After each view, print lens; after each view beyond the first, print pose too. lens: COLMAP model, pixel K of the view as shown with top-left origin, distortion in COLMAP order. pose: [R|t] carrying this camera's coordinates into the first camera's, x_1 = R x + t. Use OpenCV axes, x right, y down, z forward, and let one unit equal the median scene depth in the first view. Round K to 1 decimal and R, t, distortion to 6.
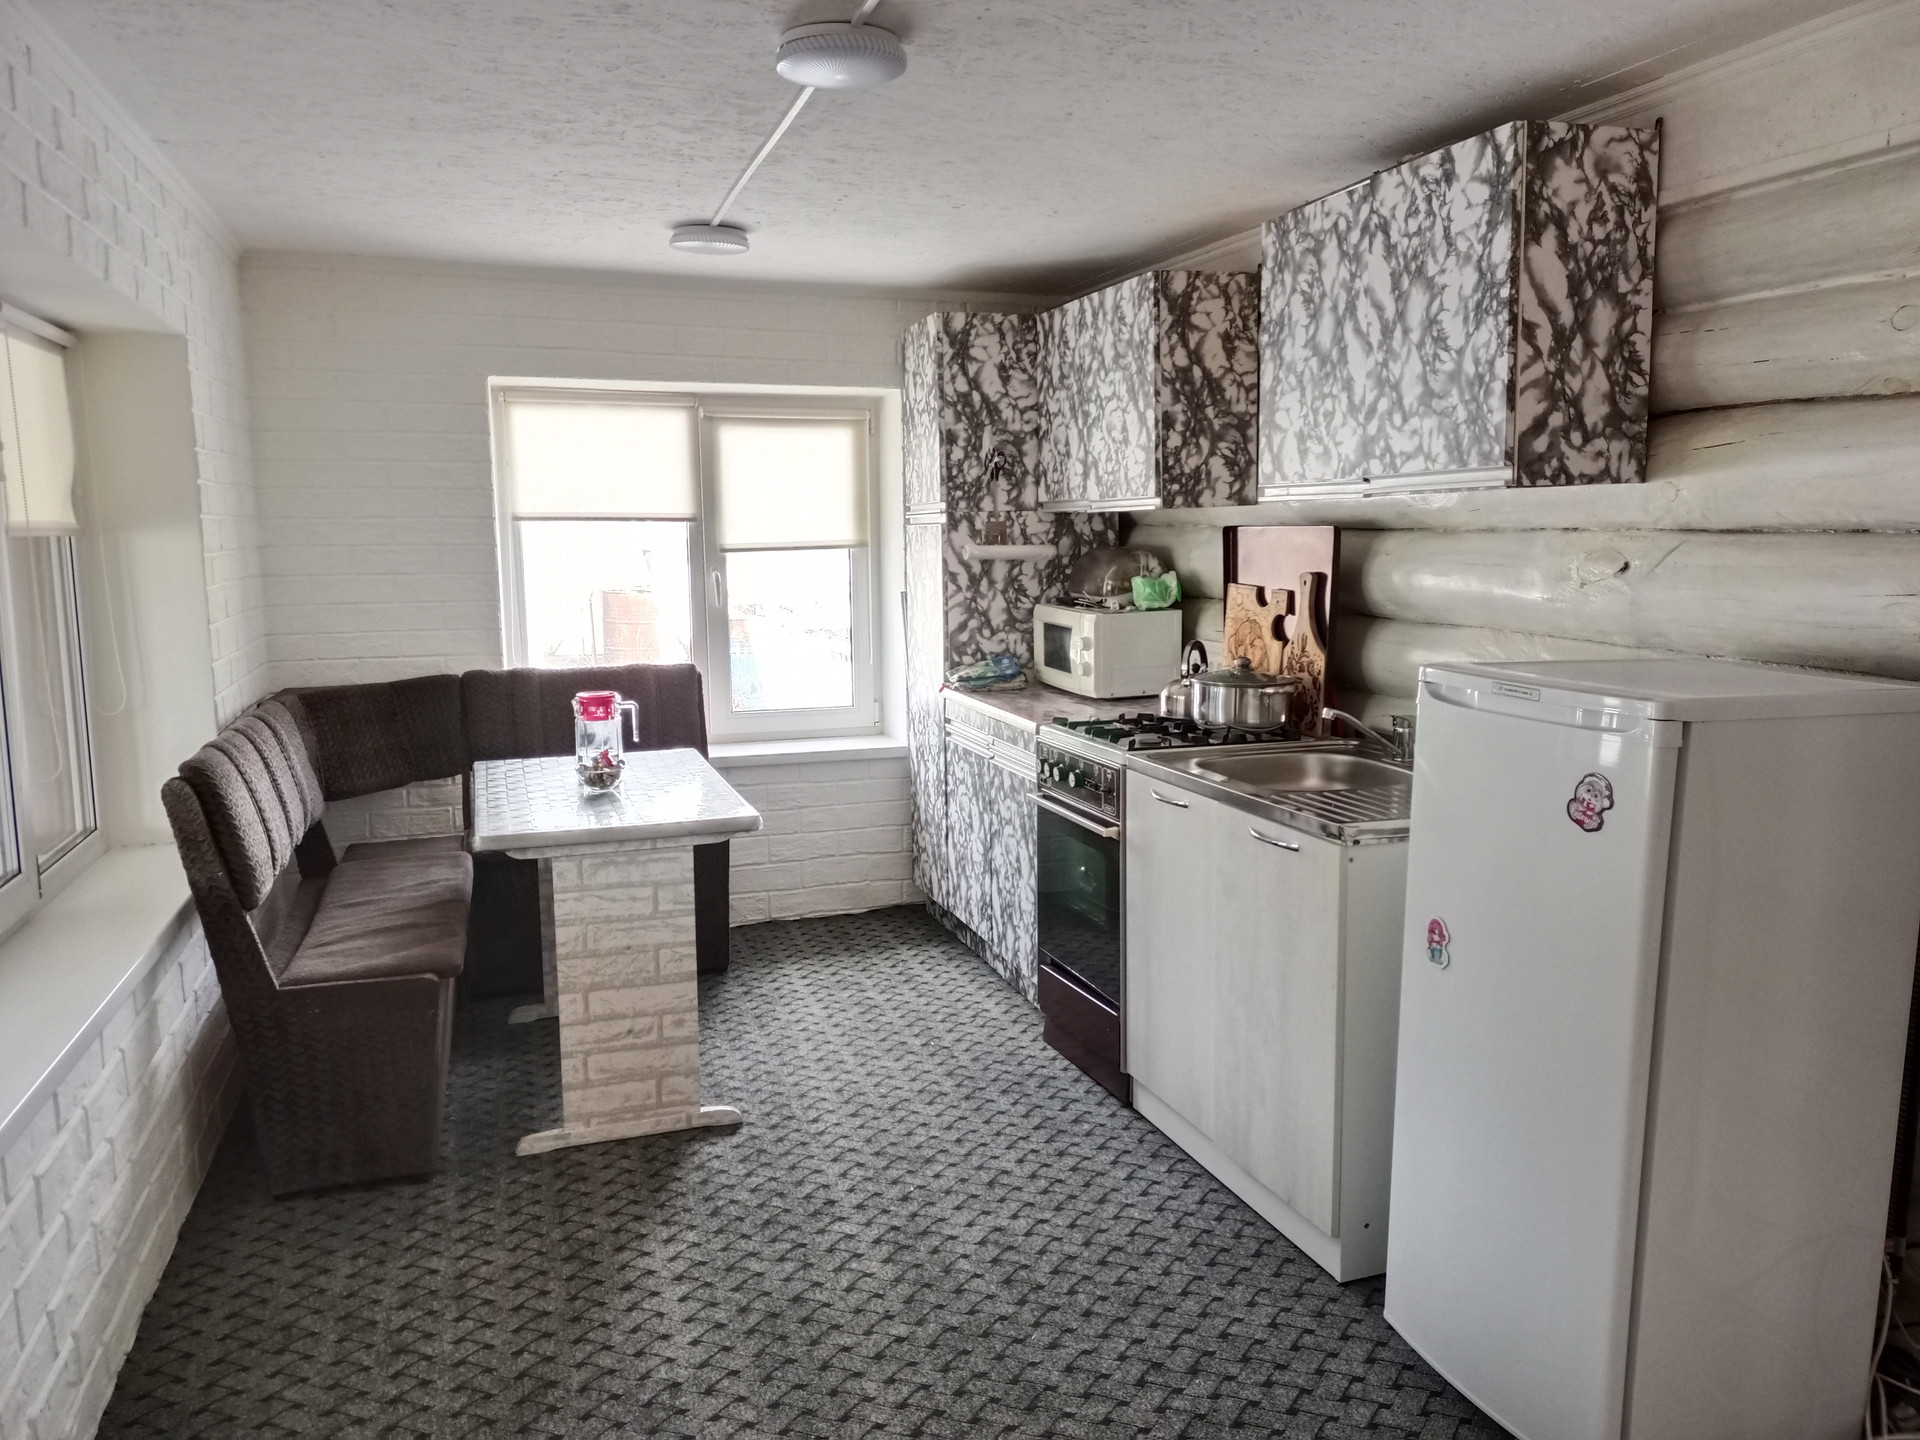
lens RADIAL K [[1381.7, 0, 953.9], [0, 1381.7, 747.5], [0, 0, 1]] dist [0.095691, -0.149316]
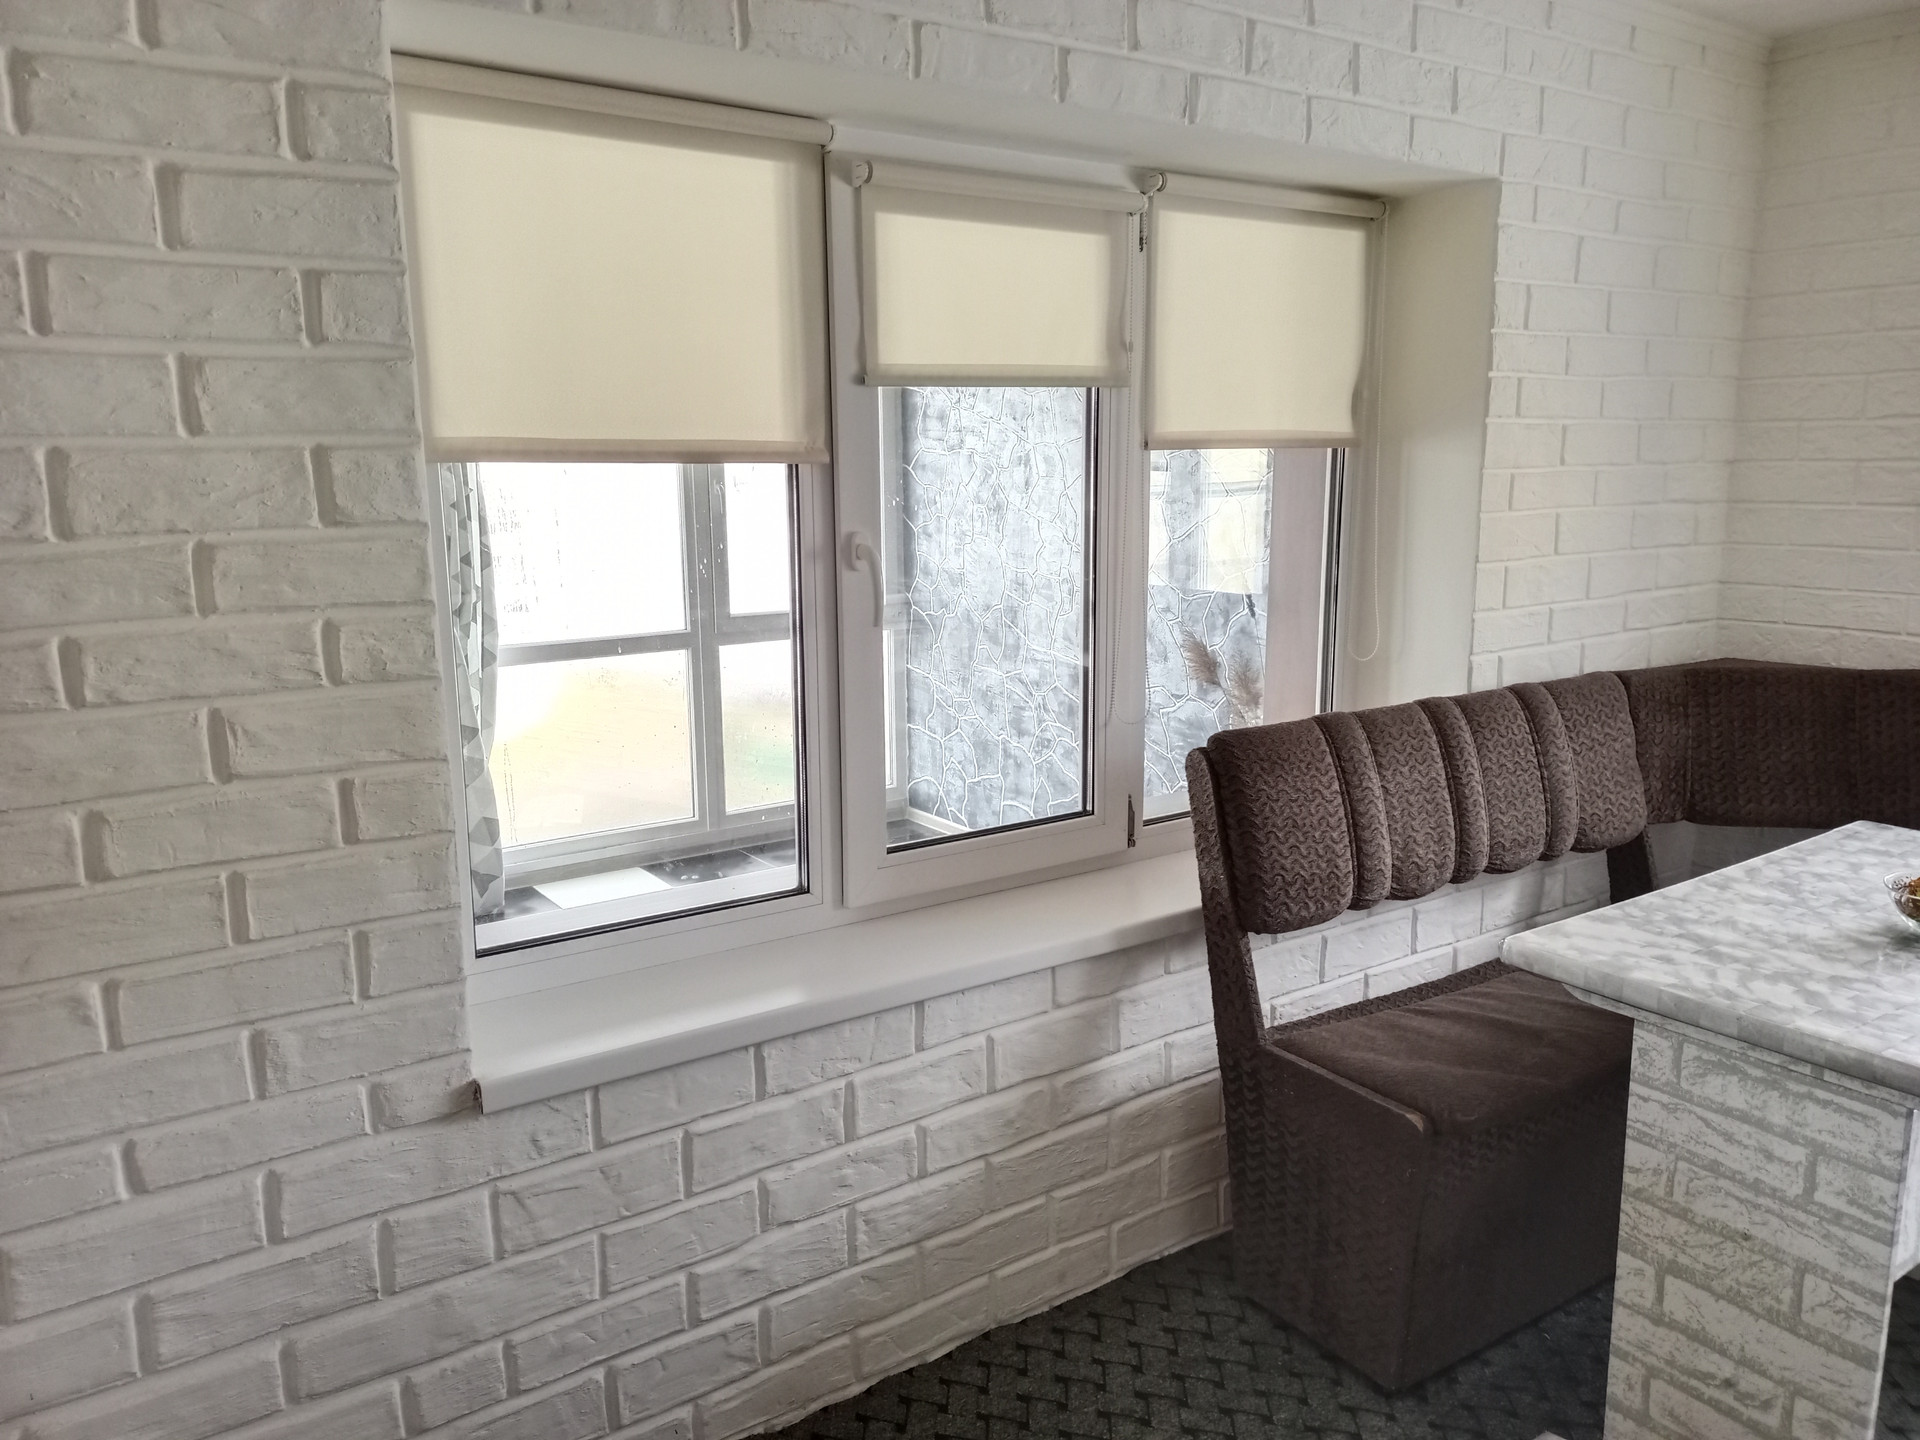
lens RADIAL K [[1414.3, 0, 947.5], [0, 1414.3, 728.5], [0, 0, 1]] dist [0.025751, -0.026433]
pose [[0.279564, 0.186589, -0.941822, 0.150397], [-0.141976, 0.978185, 0.151649, -0.081460], [0.949572, 0.091320, 0.299957, 0.536330]]
